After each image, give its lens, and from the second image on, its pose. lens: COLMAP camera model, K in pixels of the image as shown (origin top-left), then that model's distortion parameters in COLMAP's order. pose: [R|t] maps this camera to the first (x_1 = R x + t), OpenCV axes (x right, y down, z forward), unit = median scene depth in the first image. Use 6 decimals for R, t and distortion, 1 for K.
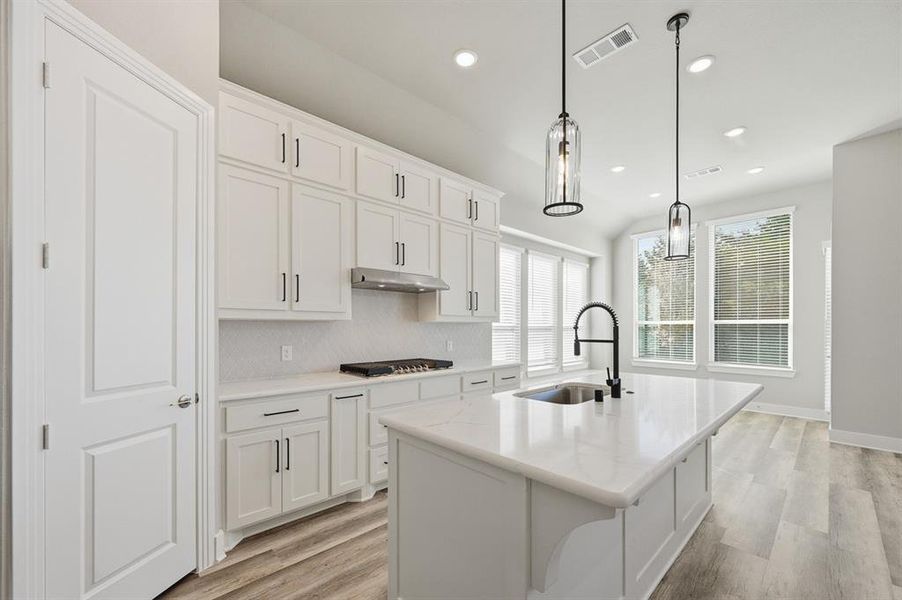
lens RADIAL K [[359.6, 0, 463.1], [0, 359.6, 327.2], [0, 0, 1]] dist [-0.001488, 0.001964]
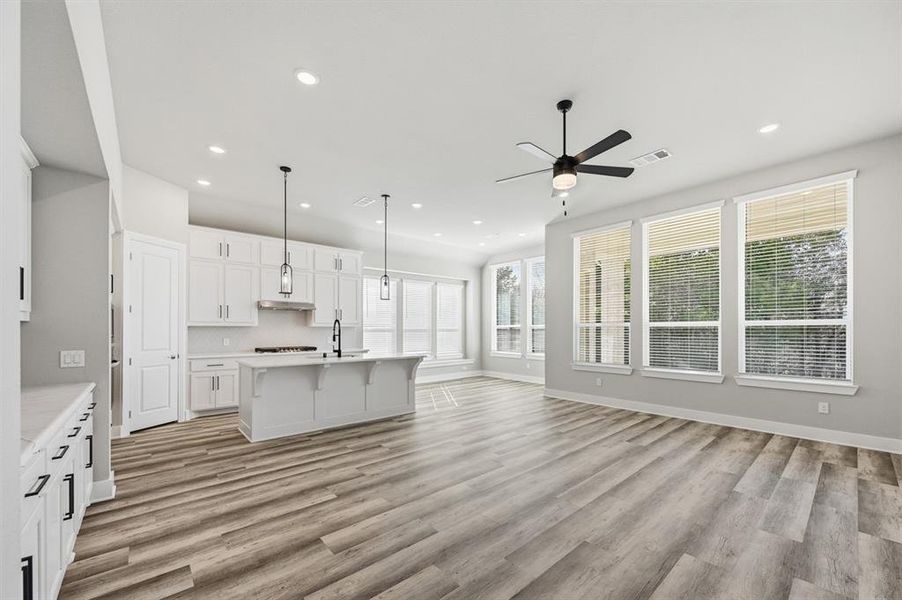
lens RADIAL K [[359.6, 0, 461.9], [0, 359.6, 327.9], [0, 0, 1]] dist [-0.001488, 0.001964]
pose [[0.999142, -0.000488, -0.041415, 0.866992], [0.000337, 0.999993, -0.003649, -0.001223], [0.041417, 0.003632, 0.999135, -0.929353]]
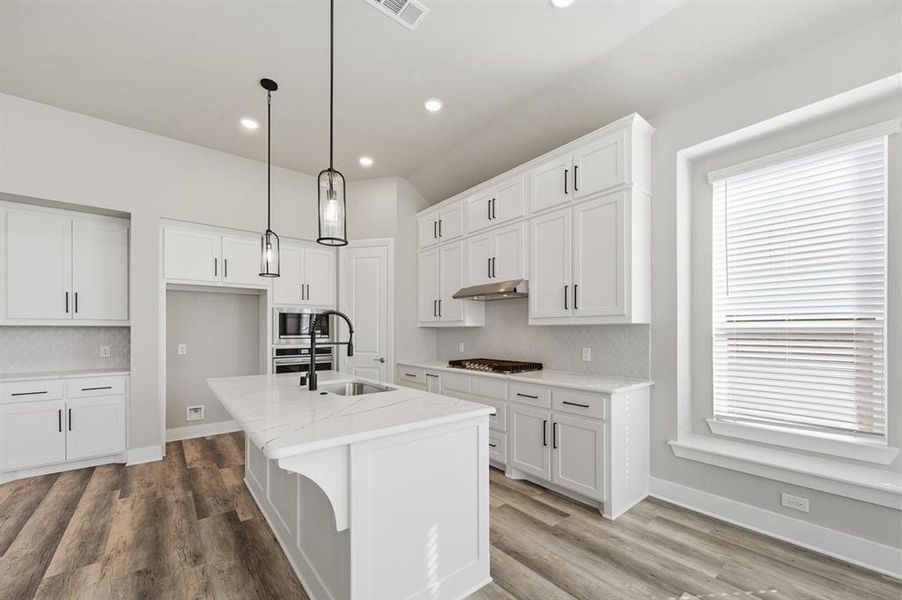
lens RADIAL K [[359.6, 0, 452.7], [0, 359.6, 328.9], [0, 0, 1]] dist [-0.001488, 0.001964]
pose [[-0.085273, -0.010312, -0.996304, 0.990265], [-0.000548, 0.999947, -0.010303, 0.003954], [0.996357, -0.000332, -0.085274, 0.978705]]
